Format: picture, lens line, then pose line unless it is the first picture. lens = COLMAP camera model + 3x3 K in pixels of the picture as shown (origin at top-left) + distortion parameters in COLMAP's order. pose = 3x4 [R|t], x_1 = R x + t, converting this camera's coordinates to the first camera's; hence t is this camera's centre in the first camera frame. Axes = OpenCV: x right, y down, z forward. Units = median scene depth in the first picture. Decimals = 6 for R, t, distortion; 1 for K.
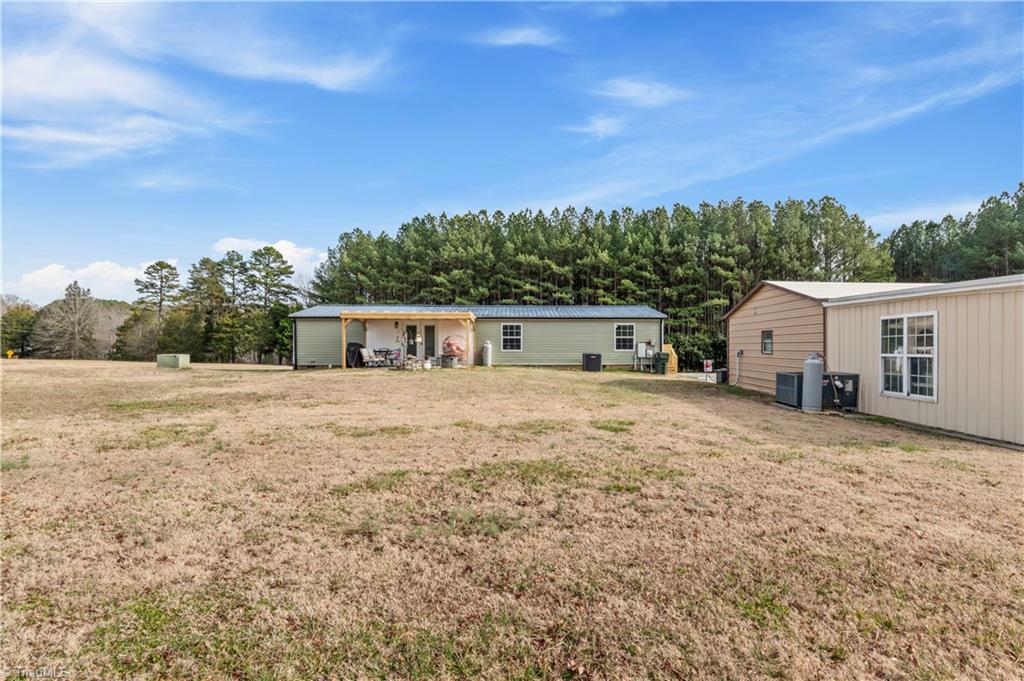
lens RADIAL K [[522.8, 0, 556.7], [0, 522.8, 337.2], [0, 0, 1]] dist [-0.005643, -0.001222]
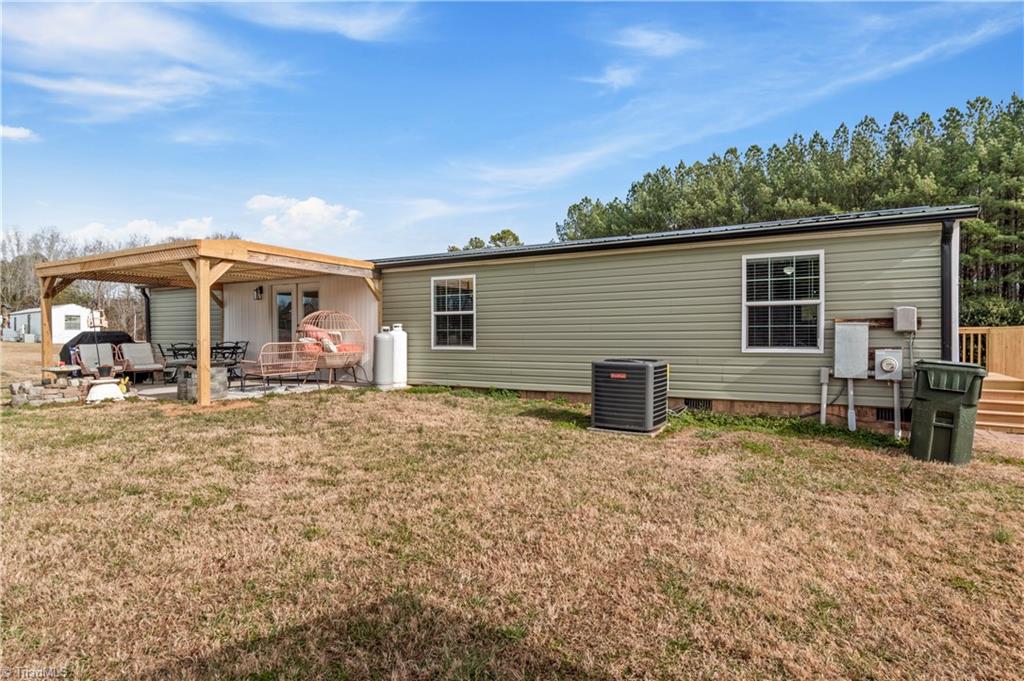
lens RADIAL K [[522.8, 0, 556.7], [0, 522.8, 337.2], [0, 0, 1]] dist [-0.005643, -0.001222]
pose [[0.835529, 0.000788, -0.549446, 0.060783], [0.015518, 0.999566, 0.025033, 0.003174], [0.549227, -0.029442, 0.835154, 0.234662]]
